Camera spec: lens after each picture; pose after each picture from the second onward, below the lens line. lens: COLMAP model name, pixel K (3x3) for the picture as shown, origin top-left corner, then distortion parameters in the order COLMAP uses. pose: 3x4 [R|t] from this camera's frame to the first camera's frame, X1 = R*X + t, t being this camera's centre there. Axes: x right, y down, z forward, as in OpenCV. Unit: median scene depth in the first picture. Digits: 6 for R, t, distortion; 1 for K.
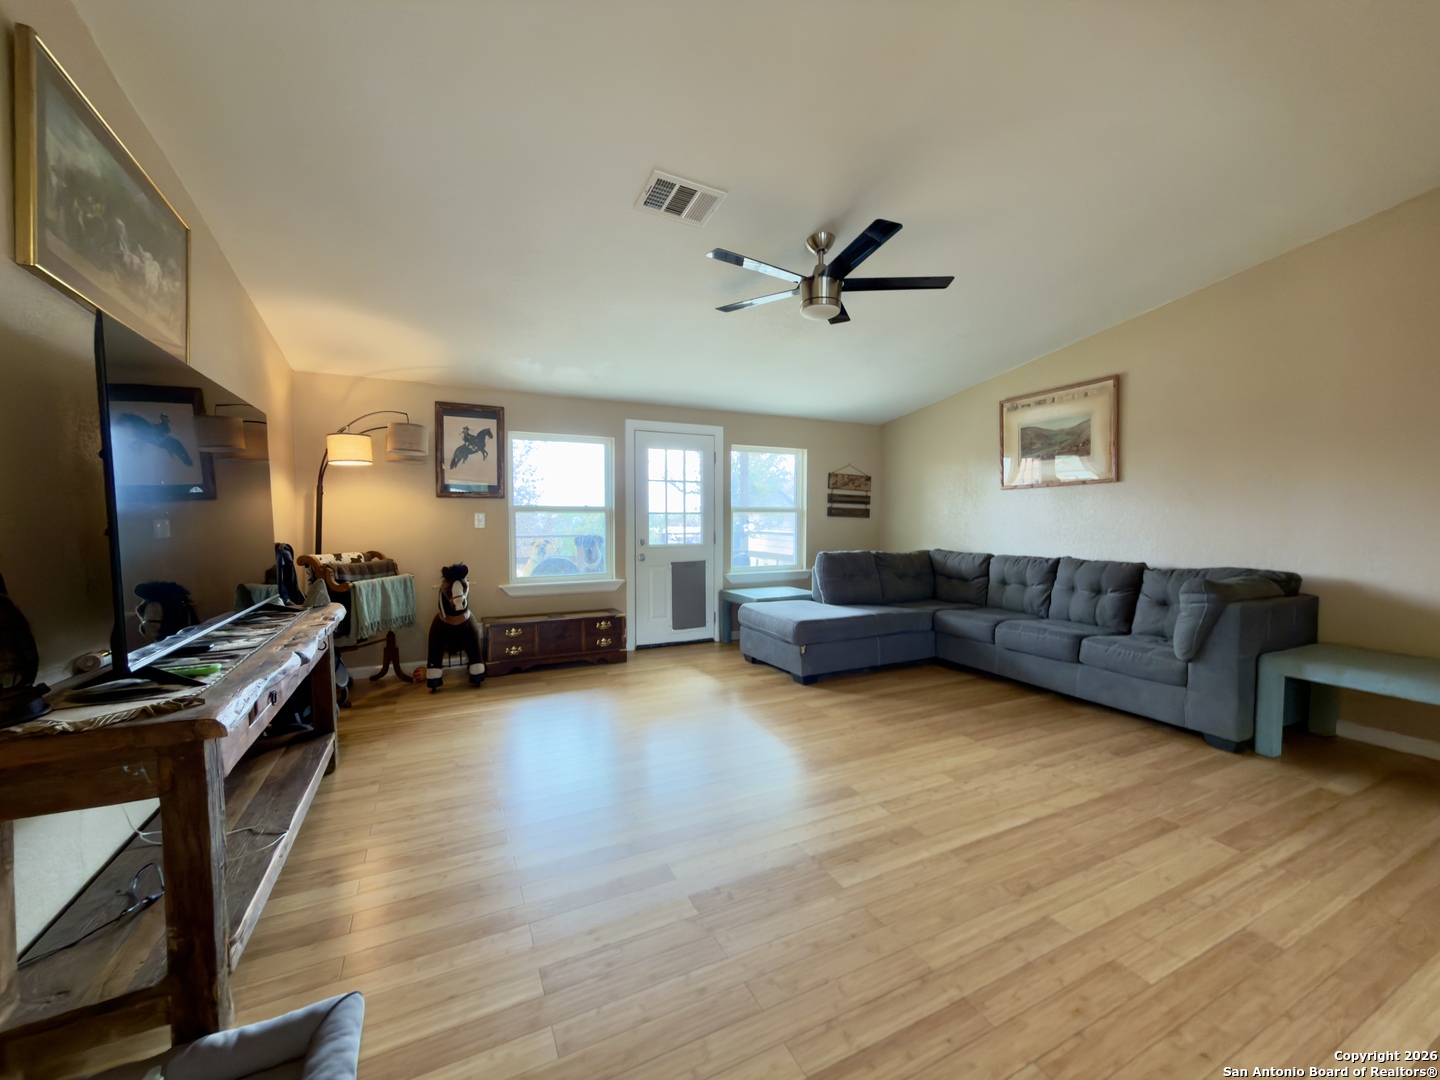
lens RADIAL K [[573.4, 0, 719.5], [0, 573.4, 541.6], [0, 0, 1]] dist [-0.000226, -0.000299]
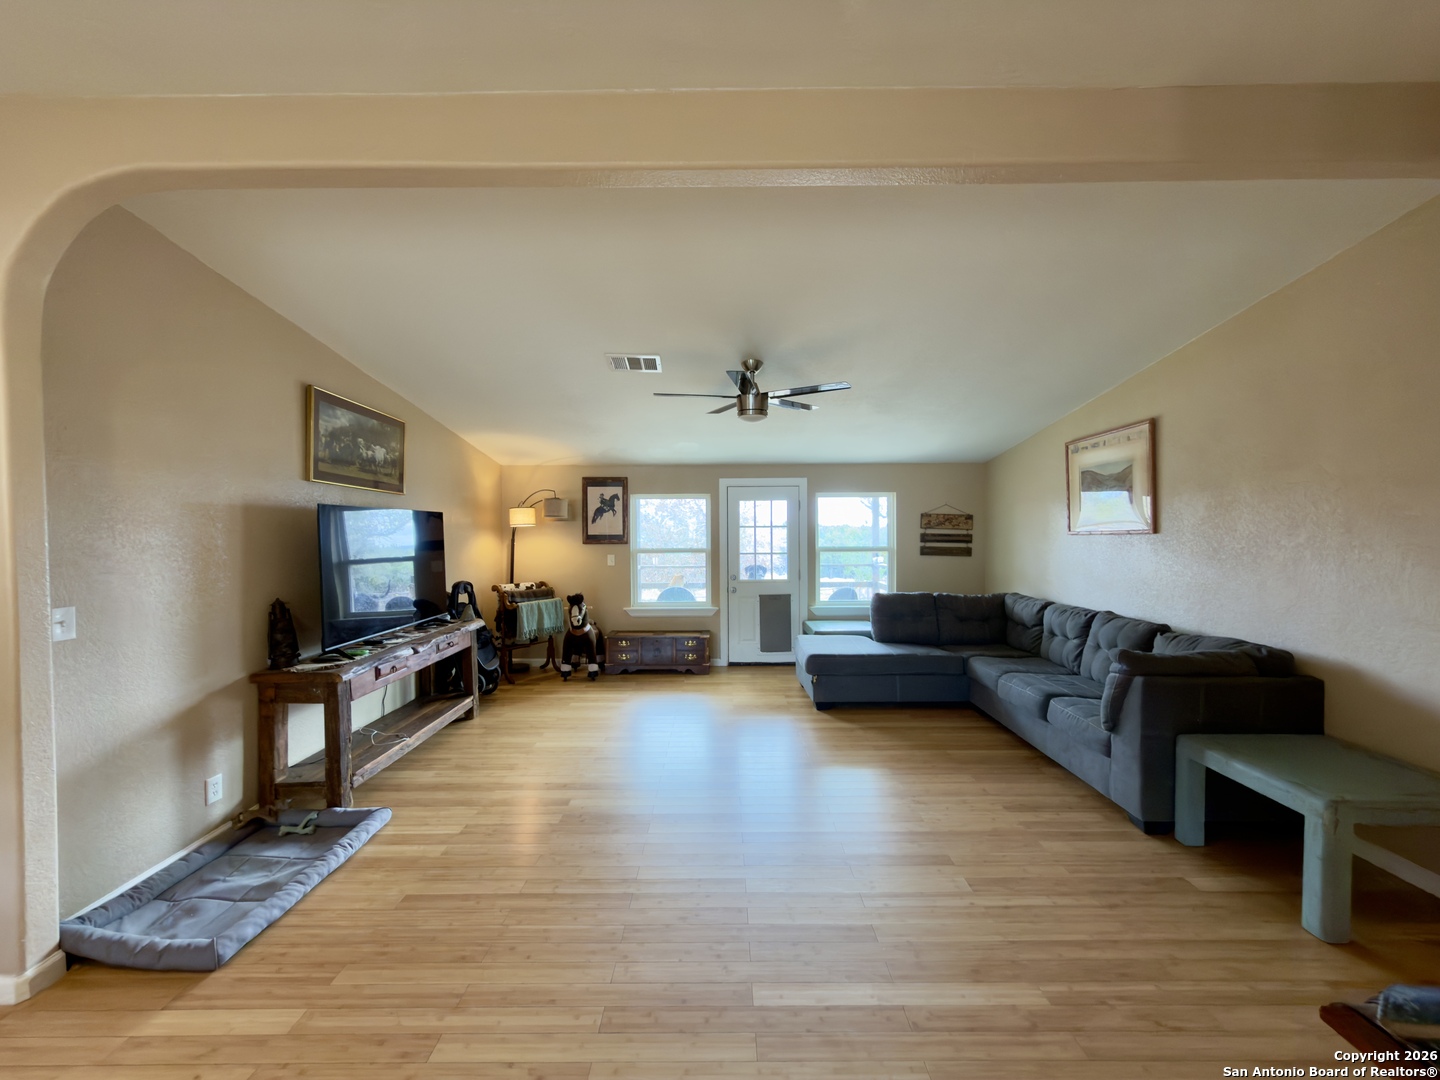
lens RADIAL K [[573.4, 0, 719.5], [0, 573.4, 541.6], [0, 0, 1]] dist [-0.000226, -0.000299]
pose [[0.895278, 0.002745, -0.445500, 0.439163], [-0.012505, 0.999742, -0.018969, -0.059846], [0.445333, 0.022553, 0.895081, -0.123196]]
